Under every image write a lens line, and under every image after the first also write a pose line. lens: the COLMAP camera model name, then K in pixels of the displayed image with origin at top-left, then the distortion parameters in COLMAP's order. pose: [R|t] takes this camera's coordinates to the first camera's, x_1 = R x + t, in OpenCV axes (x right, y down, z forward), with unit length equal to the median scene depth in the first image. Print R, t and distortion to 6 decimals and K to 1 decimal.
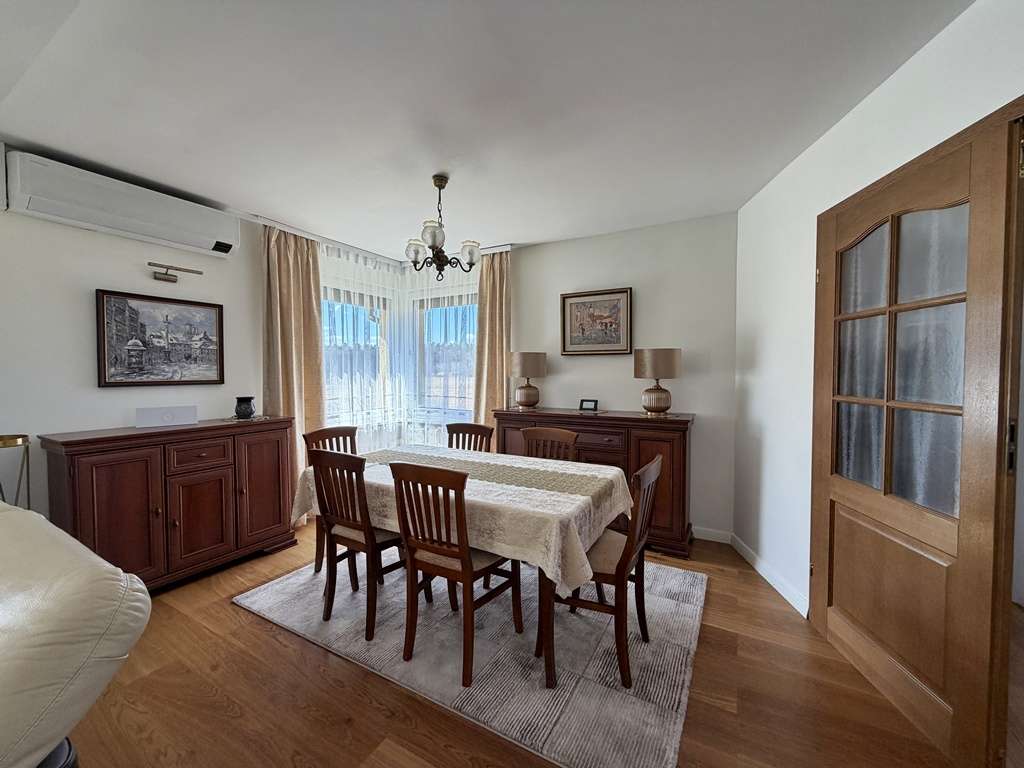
lens RADIAL K [[411.2, 0, 512.2], [0, 411.2, 384.2], [0, 0, 1]] dist [-0.002620, 0.001262]
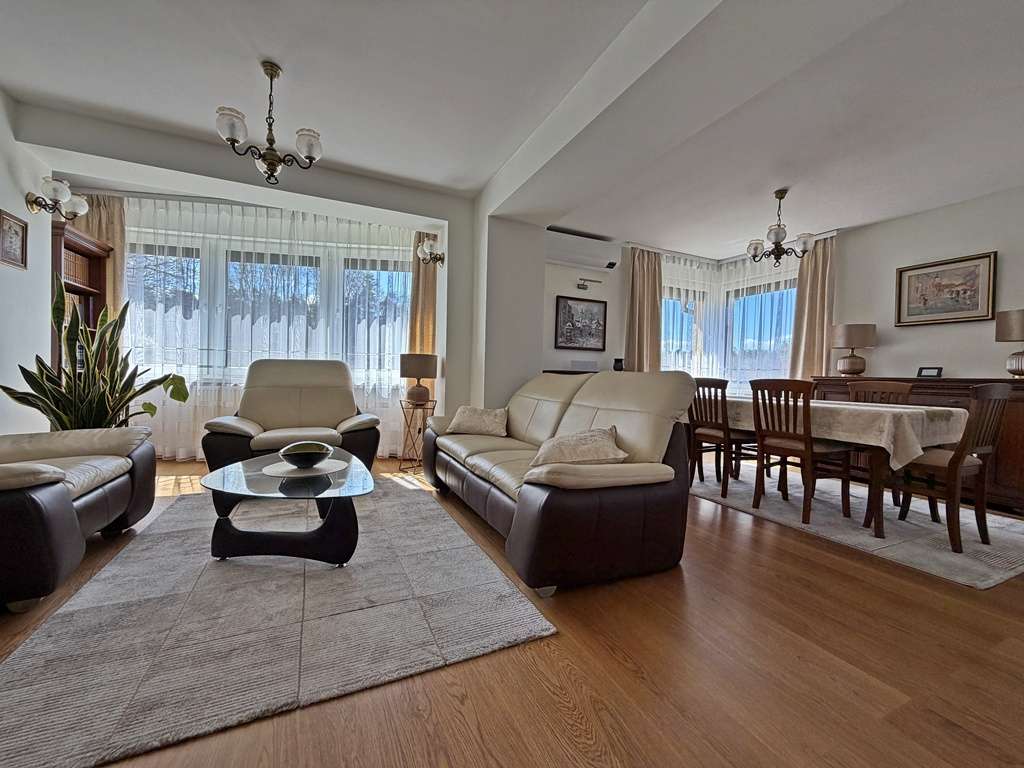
lens RADIAL K [[411.2, 0, 507.6], [0, 411.2, 383.1], [0, 0, 1]] dist [-0.002620, 0.001262]
pose [[0.808299, 0.034171, -0.587779, -0.075019], [-0.046735, 0.998888, -0.006199, 0.160823], [0.586914, 0.032480, 0.808997, -0.537606]]
